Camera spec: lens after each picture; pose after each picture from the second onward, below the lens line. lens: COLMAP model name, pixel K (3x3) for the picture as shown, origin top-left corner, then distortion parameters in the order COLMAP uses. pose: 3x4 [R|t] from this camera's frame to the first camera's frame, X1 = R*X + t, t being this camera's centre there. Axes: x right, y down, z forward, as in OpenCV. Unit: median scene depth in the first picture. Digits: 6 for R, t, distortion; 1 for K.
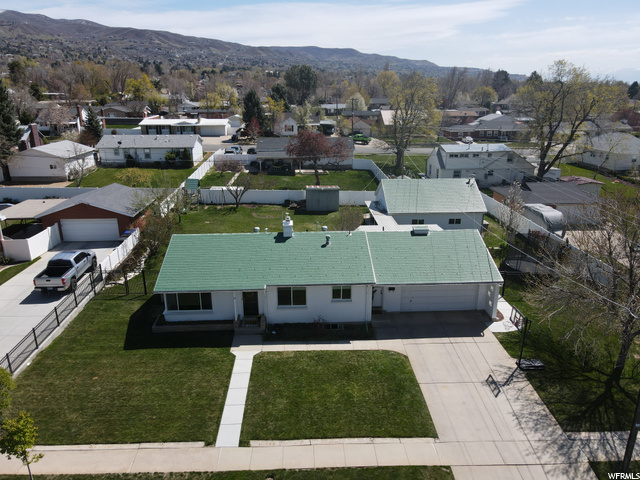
lens RADIAL K [[474.6, 0, 318.2], [0, 474.6, 239.6], [0, 0, 1]] dist [0.008828, 0.017184]
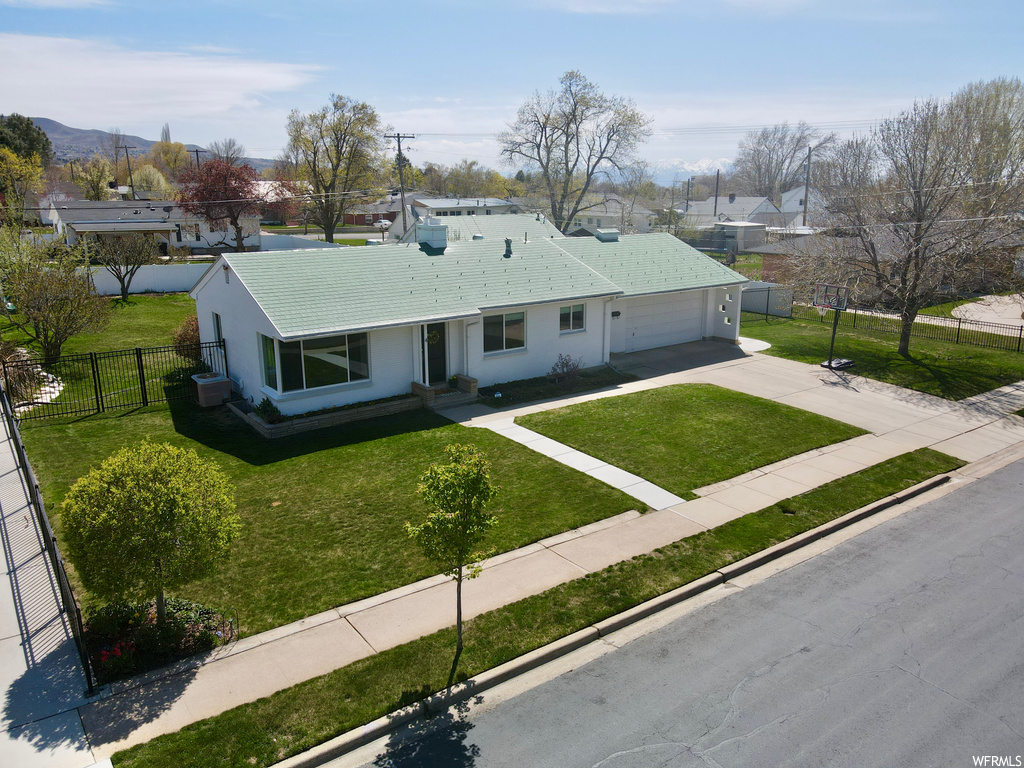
lens RADIAL K [[759.3, 0, 506.7], [0, 759.3, 384.3], [0, 0, 1]] dist [0.008828, 0.017184]
pose [[0.830538, -0.141321, 0.538735, -0.603532], [0.175887, 0.984325, -0.012948, 0.212971], [-0.528461, 0.105511, 0.842376, 0.276455]]
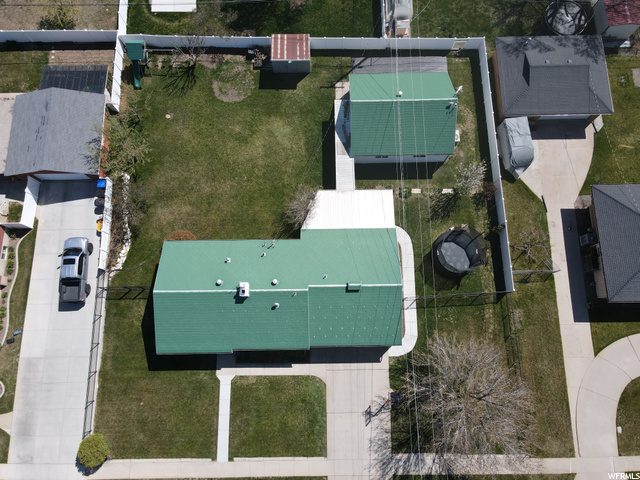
lens RADIAL K [[474.6, 0, 325.2], [0, 474.6, 240.6], [0, 0, 1]] dist [0.008828, 0.017184]
pose [[0.999473, 0.029616, -0.013277, 0.194062], [-0.003555, 0.506515, 0.862224, -1.407123], [0.032261, -0.861722, 0.506353, 0.605424]]
